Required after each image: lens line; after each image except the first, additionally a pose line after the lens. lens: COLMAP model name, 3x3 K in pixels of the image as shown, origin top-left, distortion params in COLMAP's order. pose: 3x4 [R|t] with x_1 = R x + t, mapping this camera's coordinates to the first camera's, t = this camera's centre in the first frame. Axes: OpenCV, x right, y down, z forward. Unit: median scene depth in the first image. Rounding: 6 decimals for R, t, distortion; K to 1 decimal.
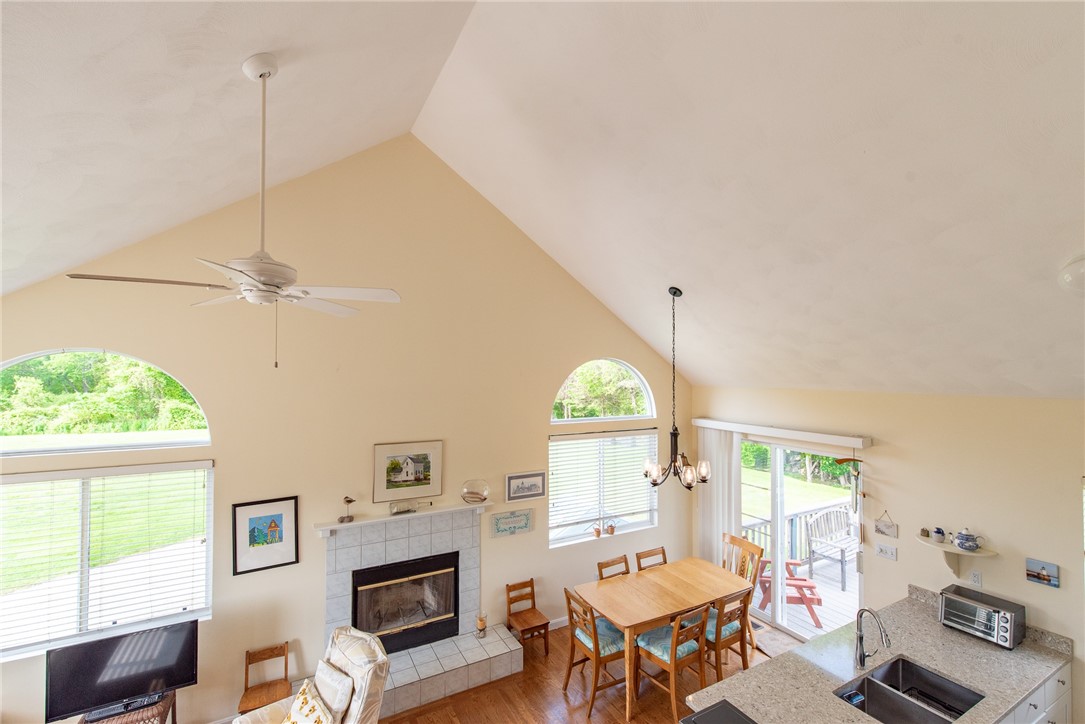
lens RADIAL K [[466.1, 0, 550.2], [0, 466.1, 363.5], [0, 0, 1]] dist [0.003837, 0.000037]
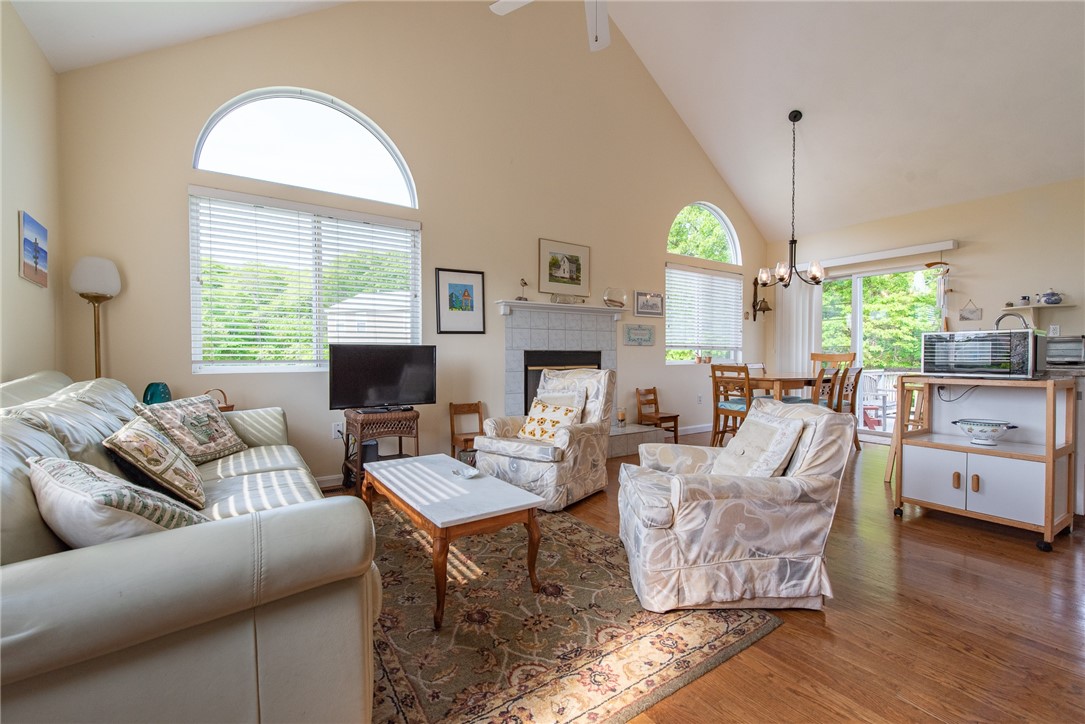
lens RADIAL K [[466.1, 0, 550.2], [0, 466.1, 363.5], [0, 0, 1]] dist [0.003837, 0.000037]
pose [[0.995837, -0.005774, 0.090967, -0.444763], [0.002759, 0.999444, 0.033230, 0.421112], [-0.091108, -0.032841, 0.995299, -0.092884]]
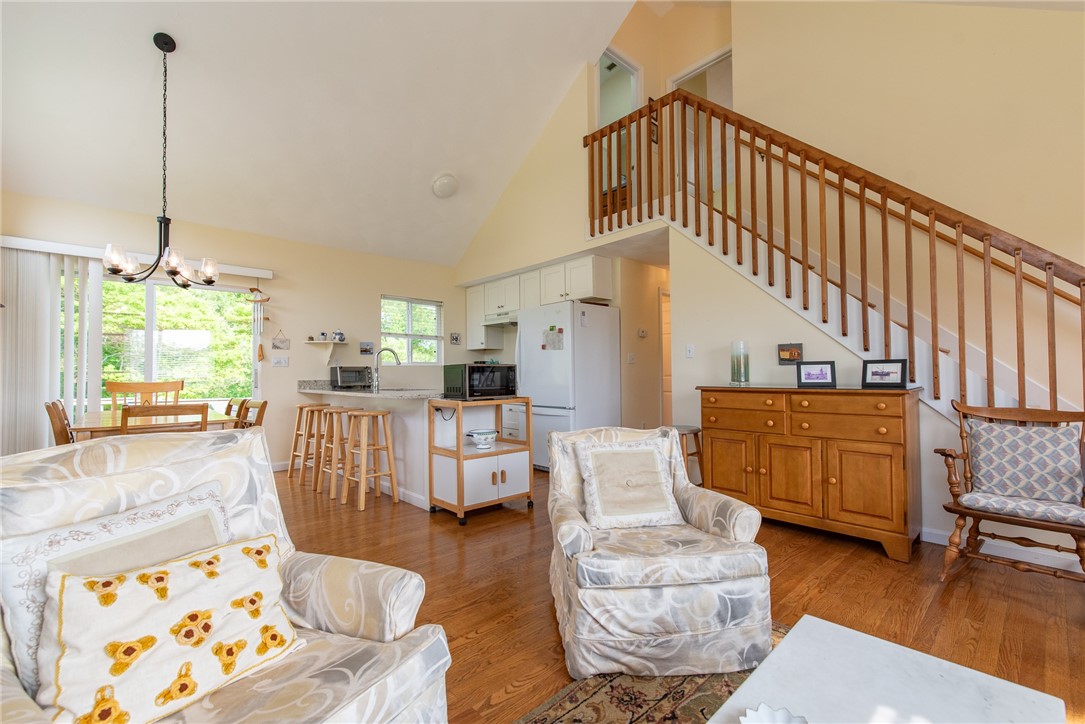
lens RADIAL K [[462.9, 0, 542.5], [0, 462.9, 362.0], [0, 0, 1]] dist [0.013452, -0.000022]
pose [[-0.237095, 0.022781, 0.971219, -0.660749], [-0.006783, 0.999662, -0.025104, 0.415570], [-0.971463, -0.012540, -0.236860, 0.585269]]
